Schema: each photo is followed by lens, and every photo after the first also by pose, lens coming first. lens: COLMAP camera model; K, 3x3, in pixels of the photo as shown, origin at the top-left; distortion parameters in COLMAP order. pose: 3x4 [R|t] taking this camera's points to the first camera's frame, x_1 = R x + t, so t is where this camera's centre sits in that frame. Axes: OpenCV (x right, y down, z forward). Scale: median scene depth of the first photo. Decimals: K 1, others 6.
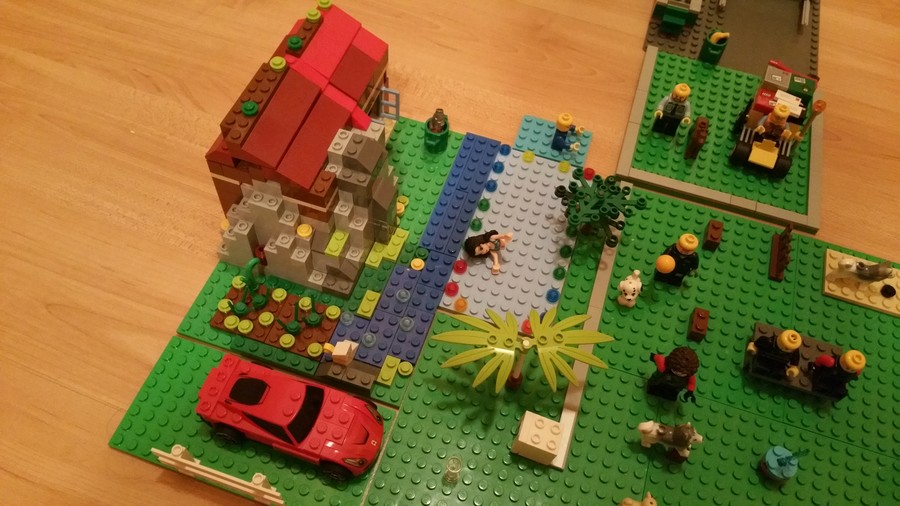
lens RADIAL K [[770.9, 0, 447.2], [0, 770.9, 255.5], [0, 0, 1]] dist [0.067613, -0.147942]
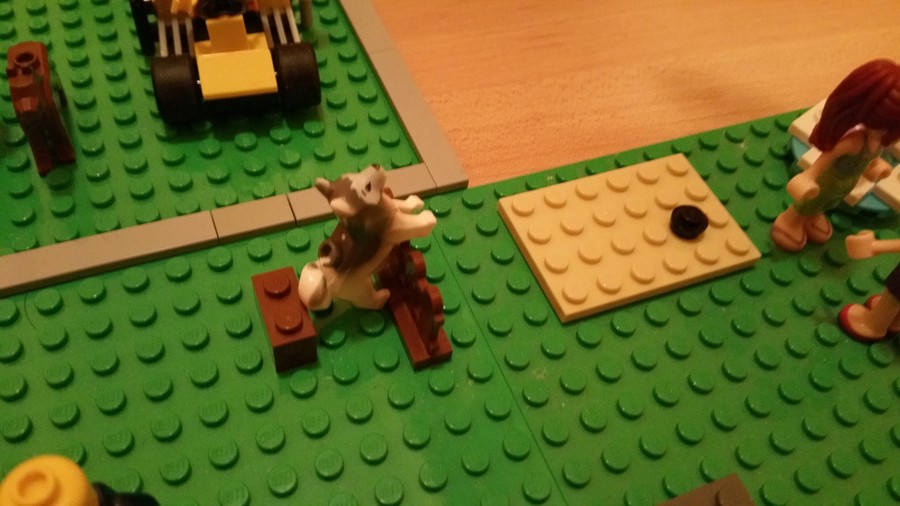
lens RADIAL K [[770.9, 0, 466.6], [0, 770.9, 269.2], [0, 0, 1]] dist [0.067613, -0.147942]
pose [[0.764729, -0.506015, 0.398921, 0.300726], [0.502077, 0.855987, 0.123308, -0.042208], [-0.403867, 0.105992, 0.908657, 0.649413]]
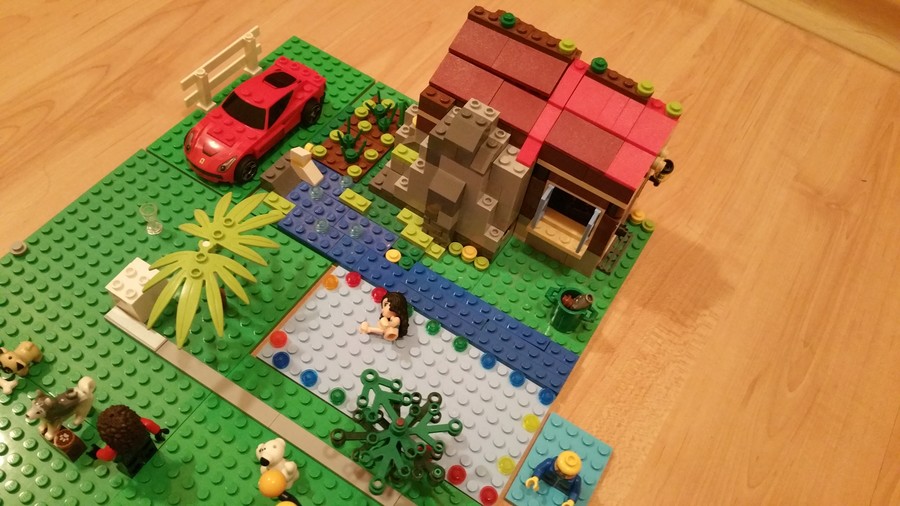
lens RADIAL K [[770.9, 0, 446.8], [0, 770.9, 254.0], [0, 0, 1]] dist [0.067613, -0.147942]
pose [[-0.228376, 0.722978, -0.652033, 0.461229], [-0.881005, 0.131559, 0.454448, -0.392807], [0.414336, 0.678229, 0.606902, 0.422764]]
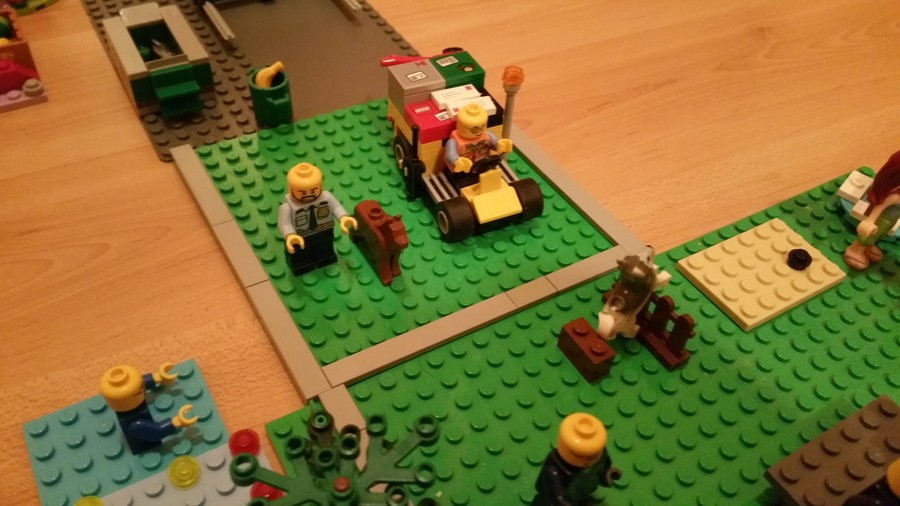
lens RADIAL K [[770.9, 0, 465.9], [0, 770.9, 260.9], [0, 0, 1]] dist [0.067613, -0.147942]
pose [[0.663156, -0.546949, 0.510952, 0.099012], [0.609898, 0.790589, 0.054710, -0.136203], [-0.433876, 0.275347, 0.857867, 0.560694]]
